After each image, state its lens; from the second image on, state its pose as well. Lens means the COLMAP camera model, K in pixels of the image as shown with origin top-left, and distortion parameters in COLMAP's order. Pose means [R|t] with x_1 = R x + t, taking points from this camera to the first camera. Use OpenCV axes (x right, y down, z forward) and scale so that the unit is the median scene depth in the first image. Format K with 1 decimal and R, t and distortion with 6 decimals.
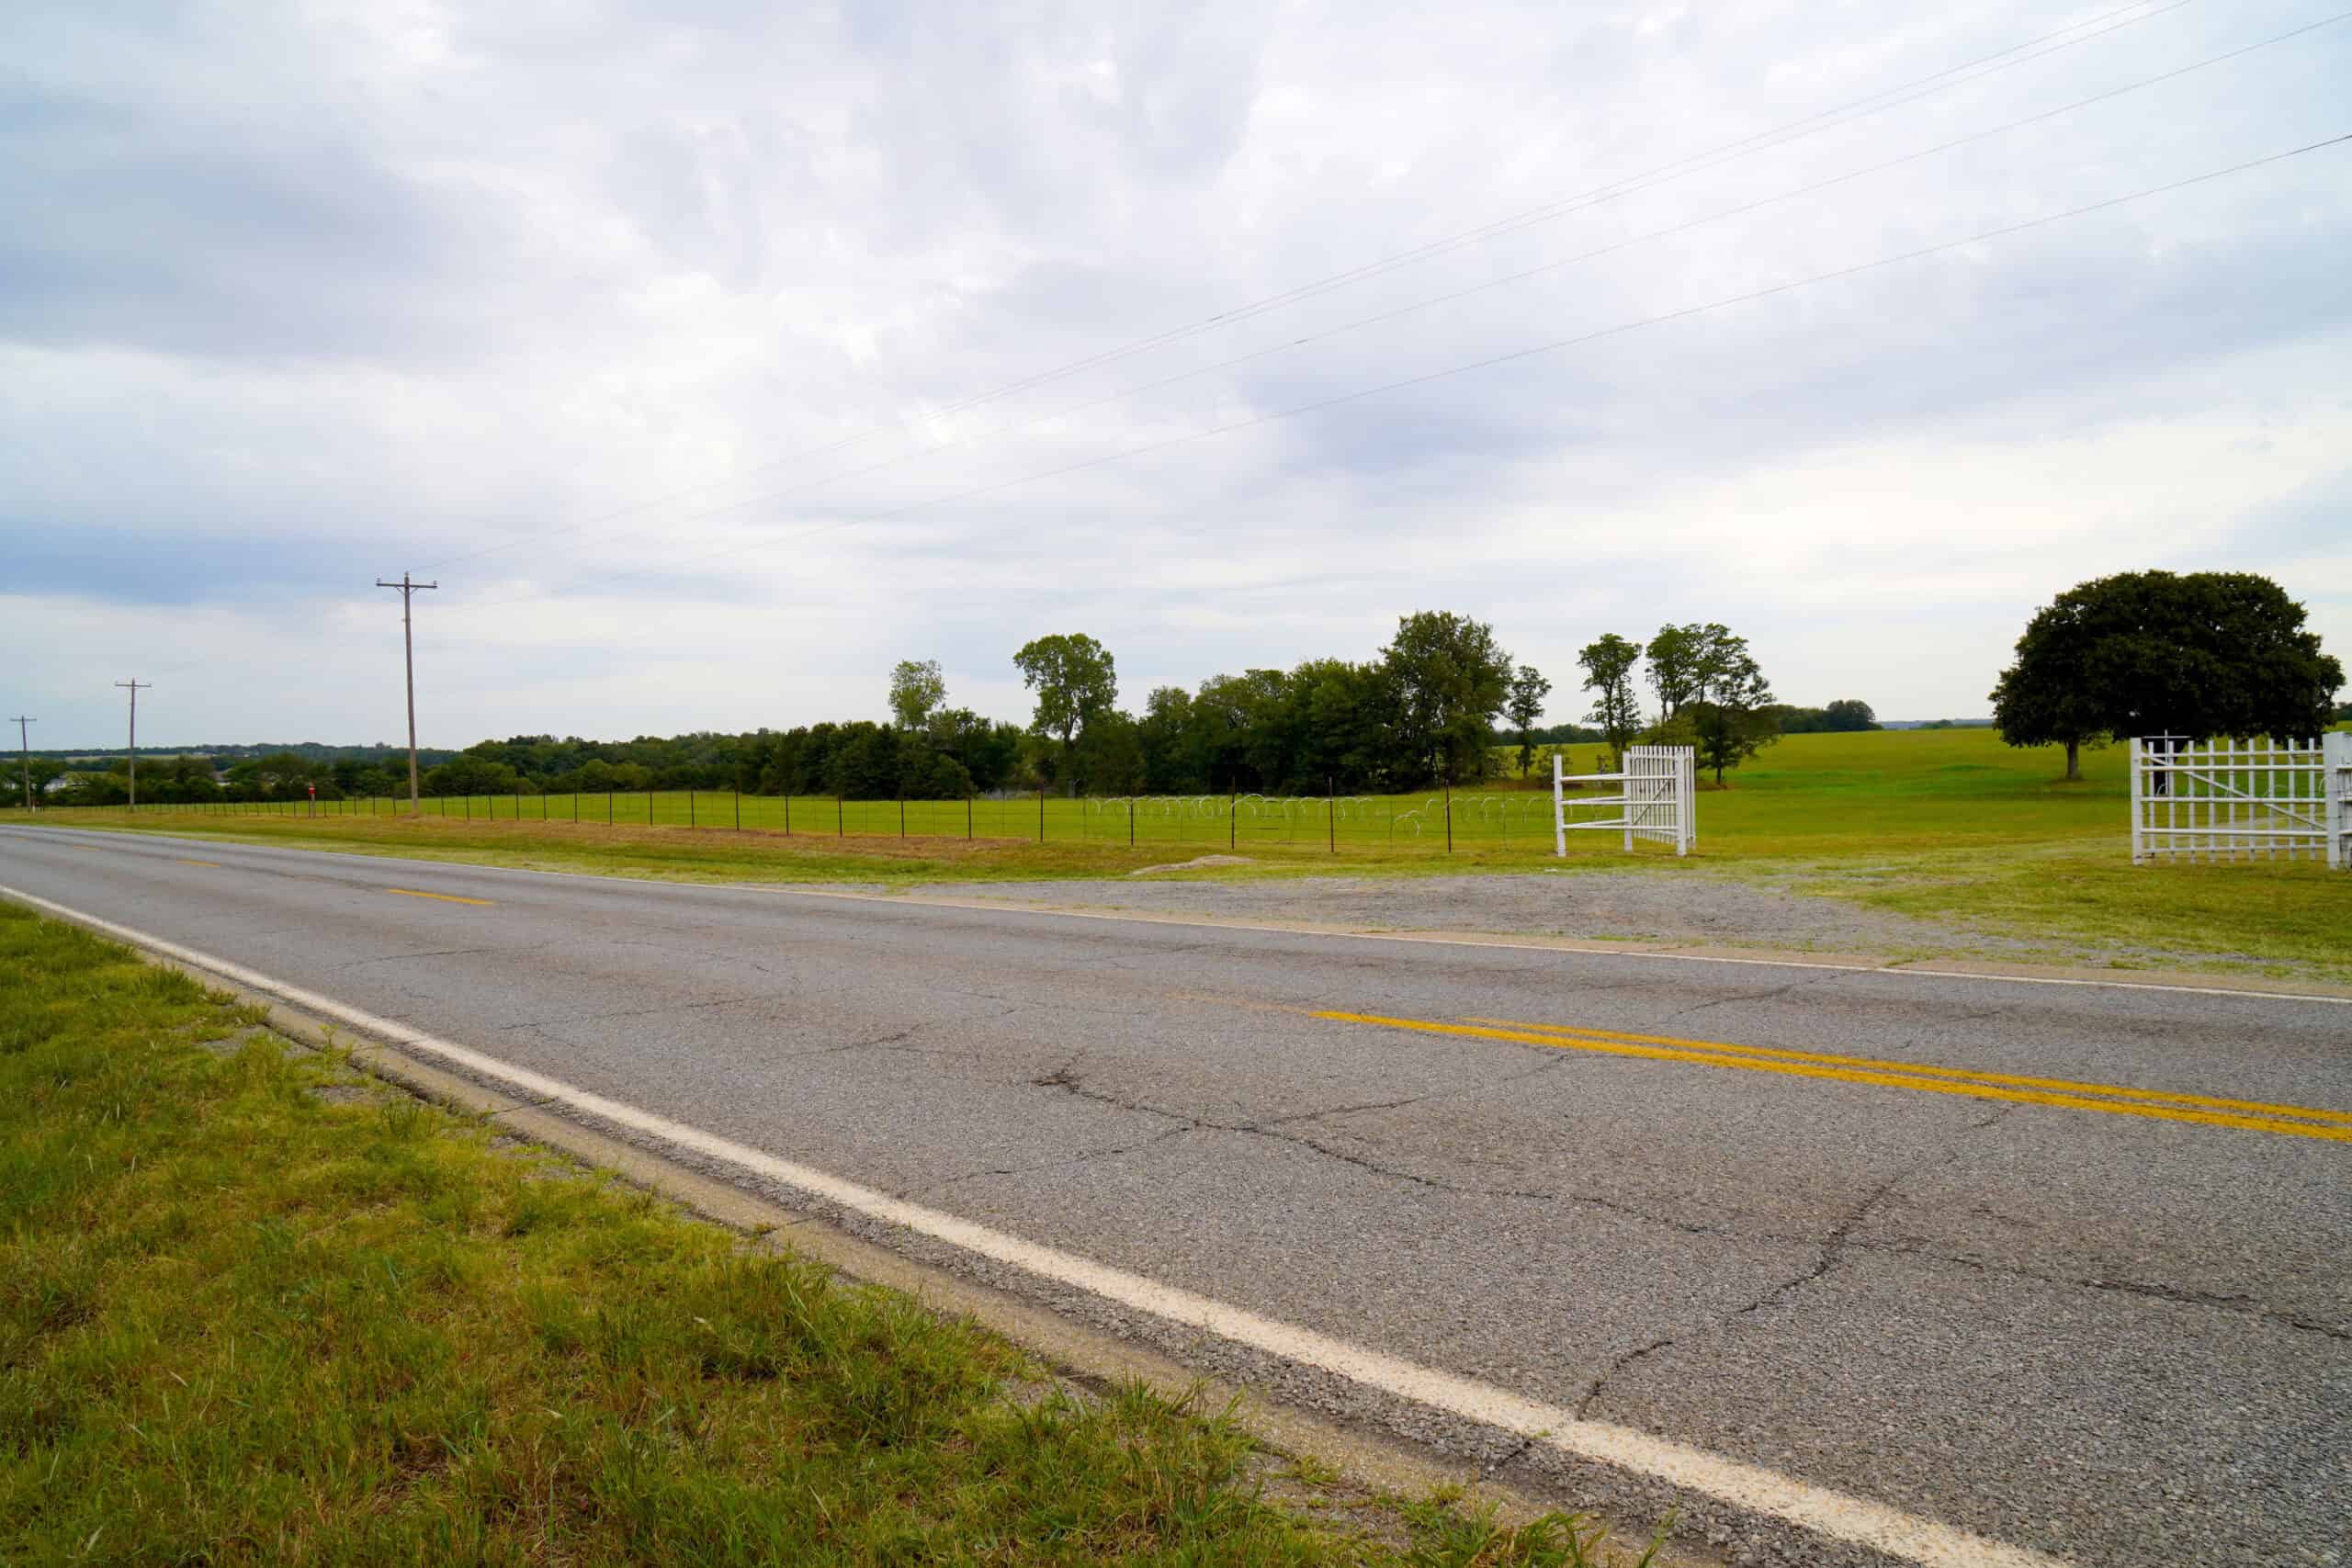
lens RADIAL K [[1640.7, 0, 1150.3], [0, 1640.7, 738.3], [0, 0, 1]] dist [-0.131341, 0.092868]
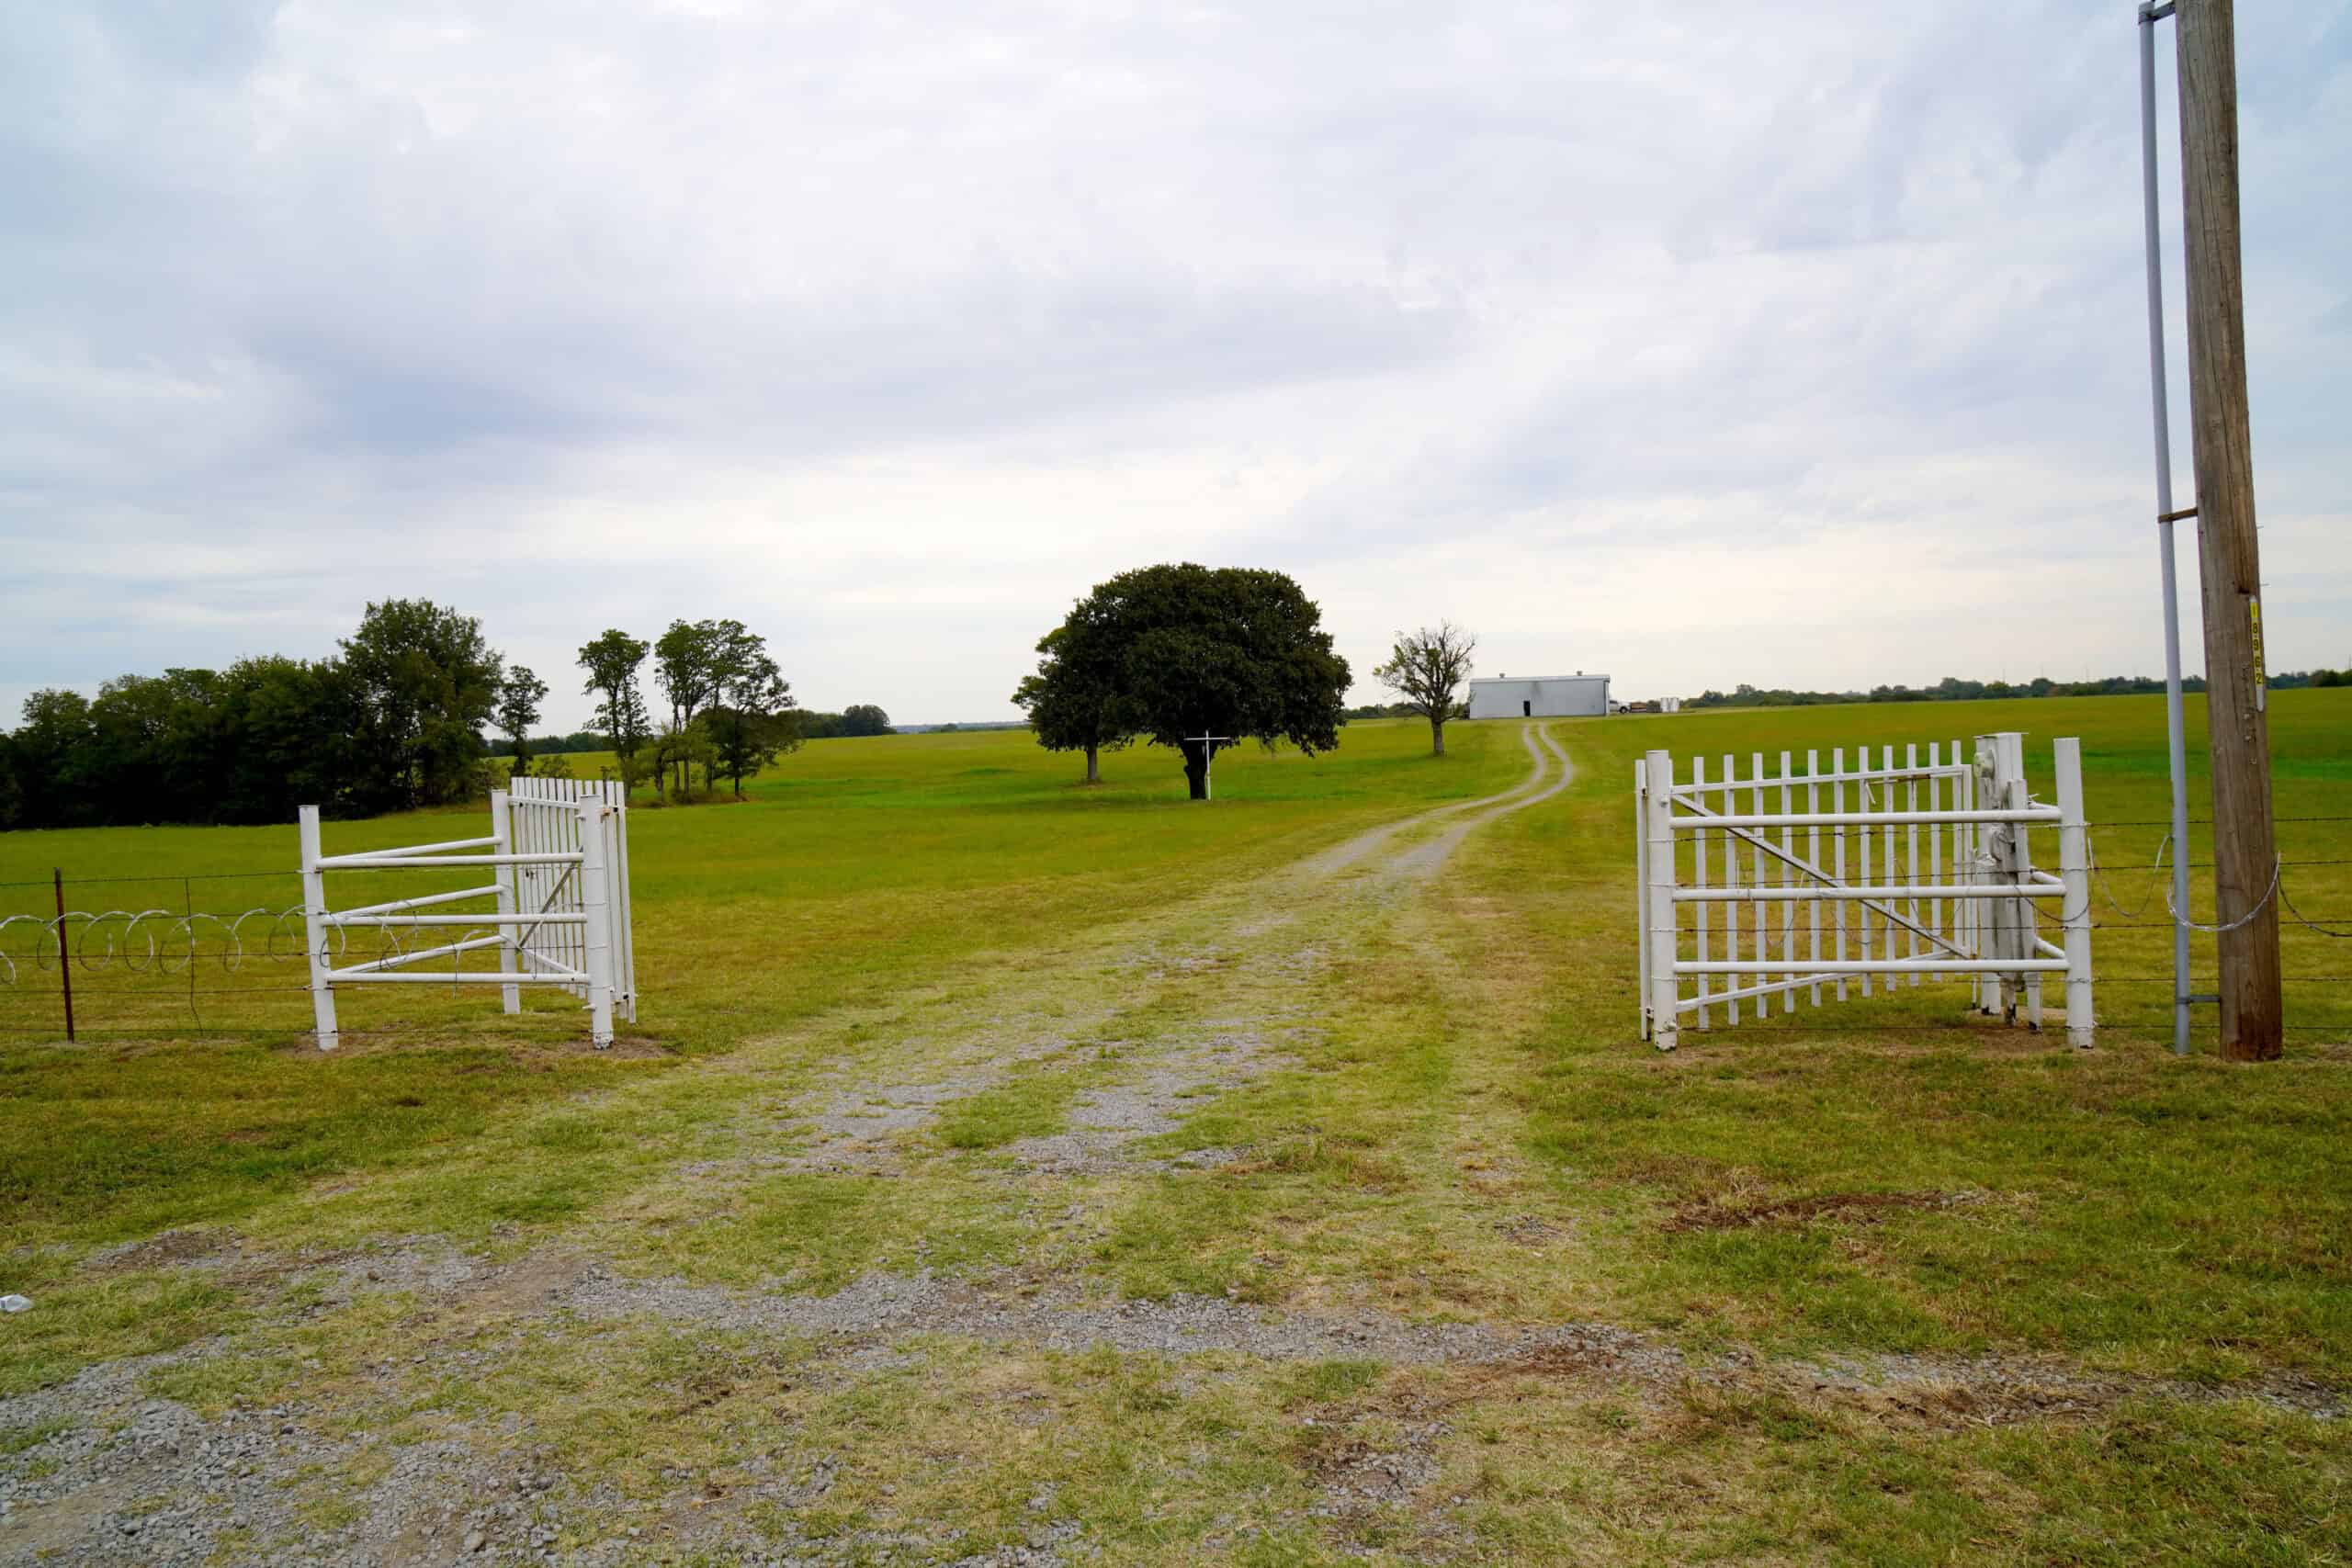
lens RADIAL K [[1640.7, 0, 1164.5], [0, 1640.7, 753.7], [0, 0, 1]] dist [-0.131341, 0.092868]
pose [[0.829230, -0.016709, 0.558657, 0.039609], [0.013694, 0.999860, 0.009579, -0.000822], [-0.558739, -0.000293, 0.829343, 0.104121]]
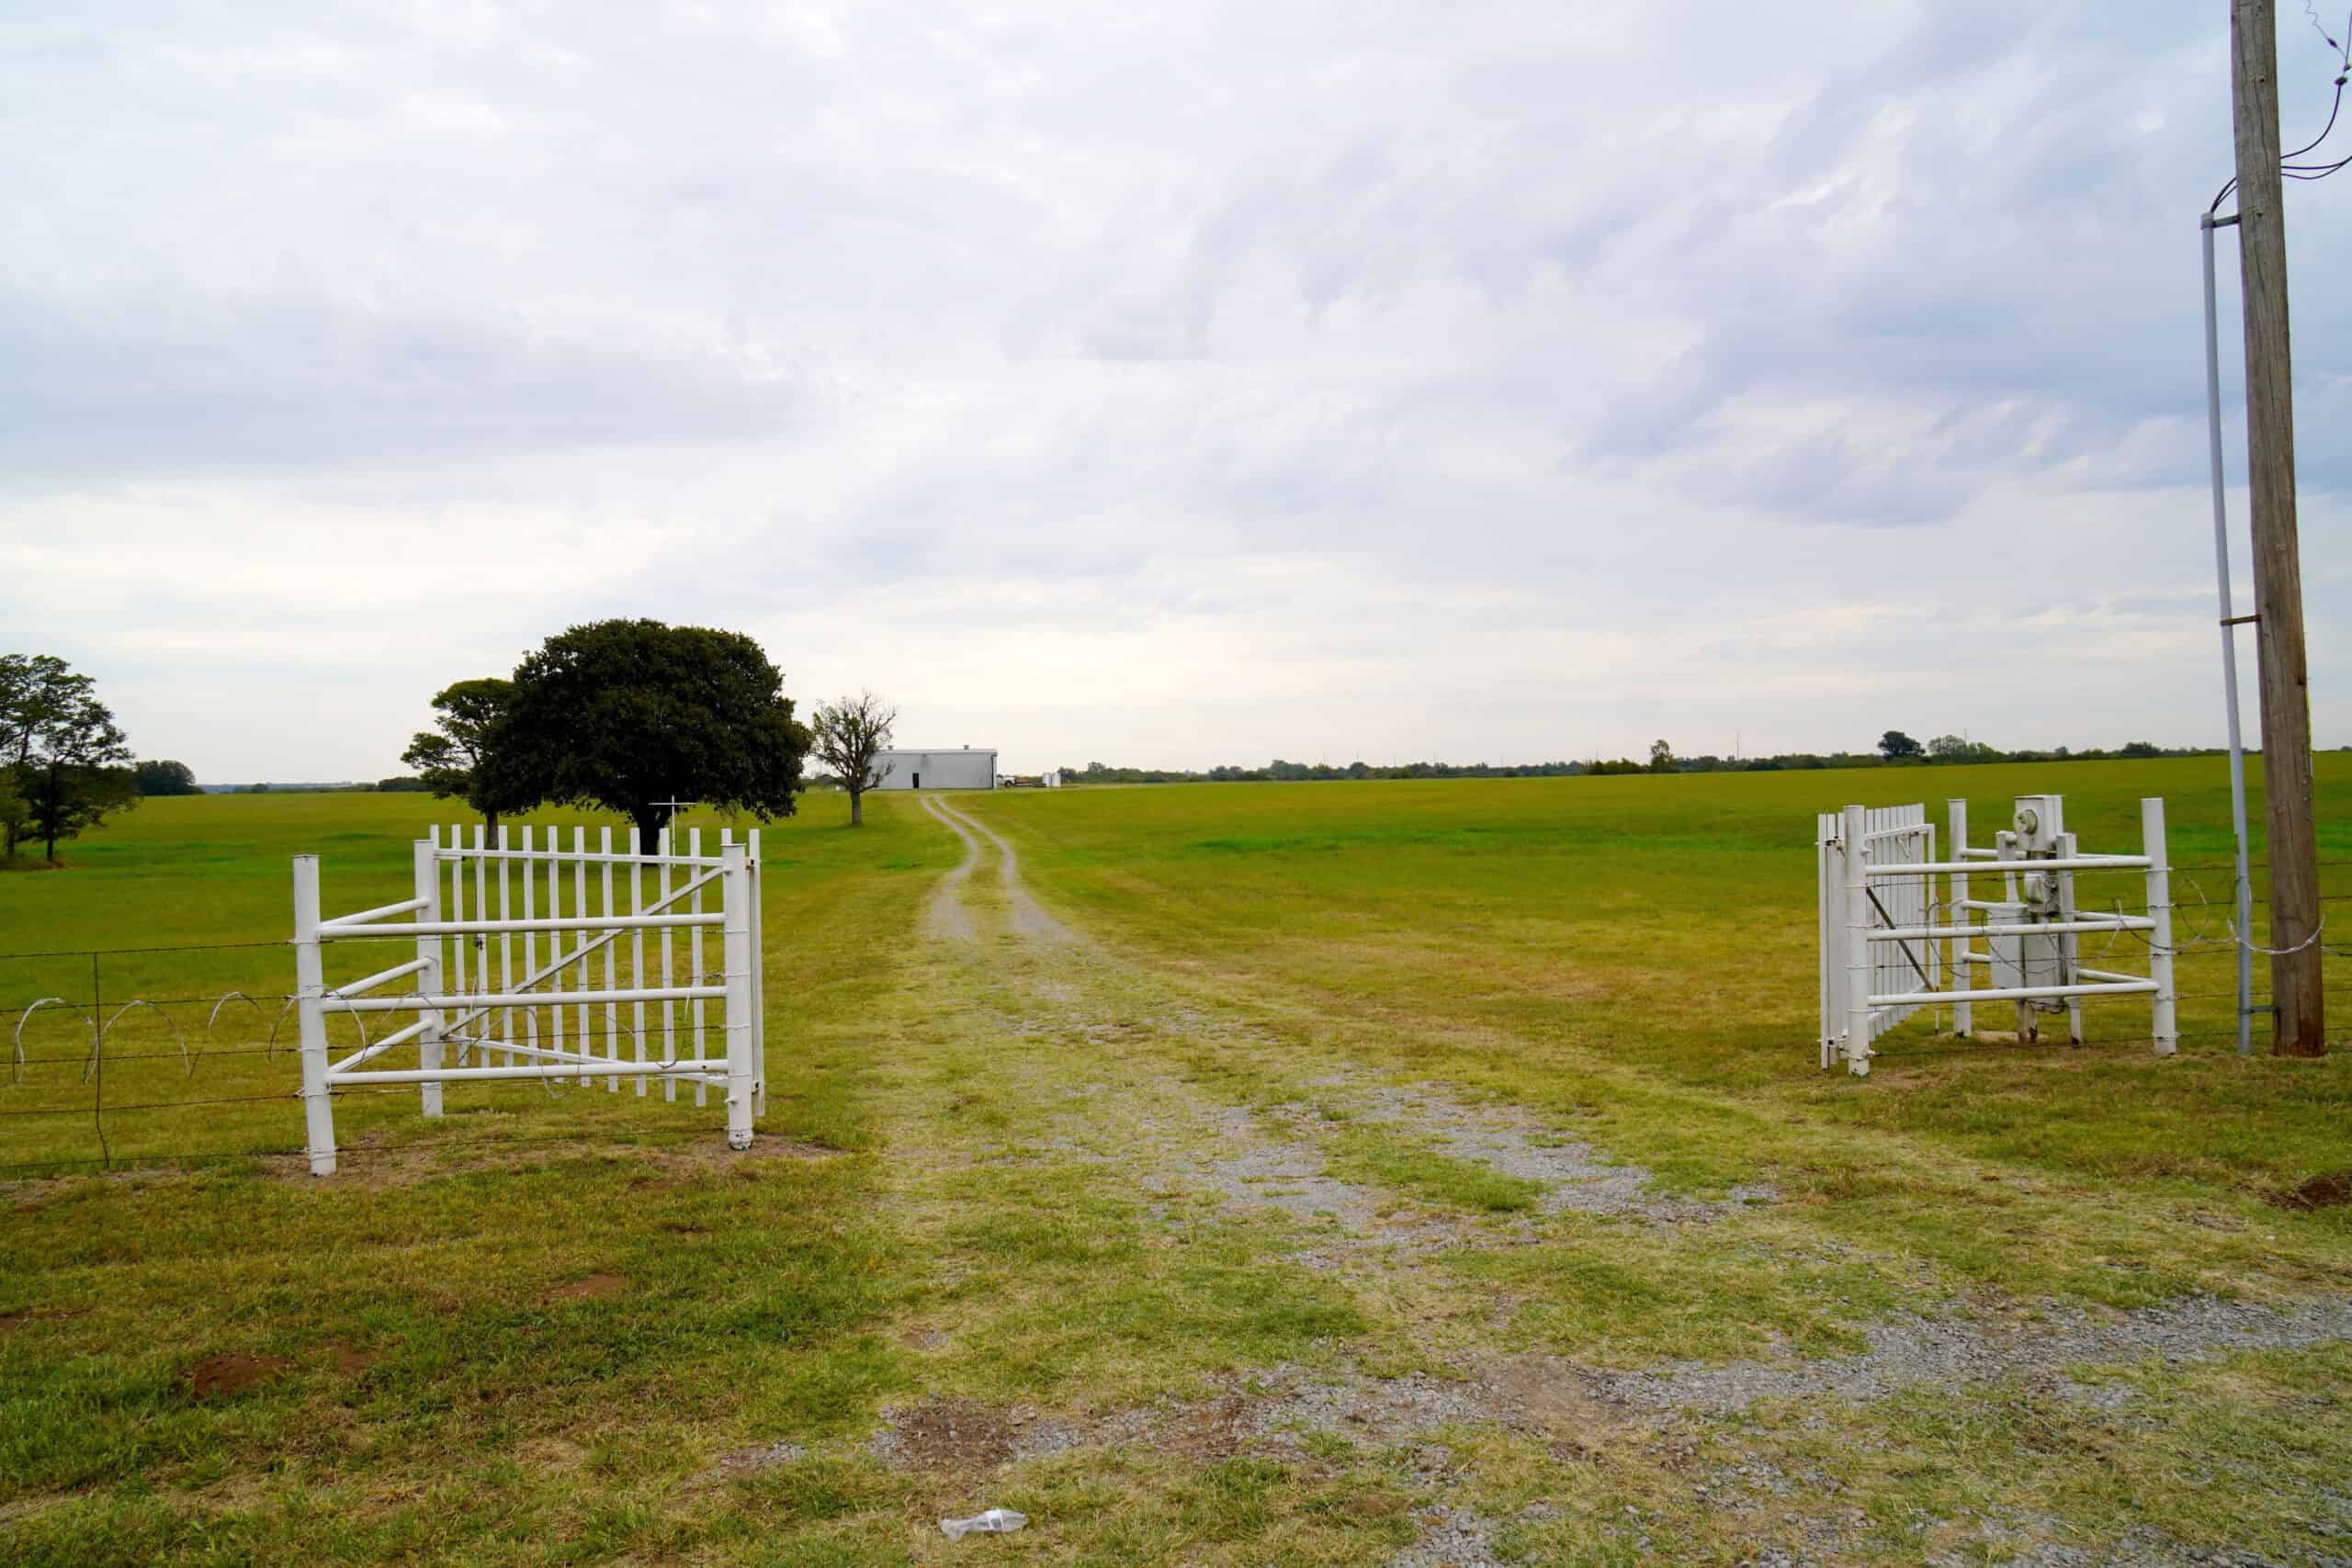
lens RADIAL K [[1640.7, 0, 1150.9], [0, 1640.7, 745.9], [0, 0, 1]] dist [-0.131341, 0.092868]
pose [[0.555669, 0.031242, 0.830817, 0.014698], [-0.001162, 0.999322, -0.036801, -0.000037], [-0.831403, 0.019484, 0.555328, 0.133851]]
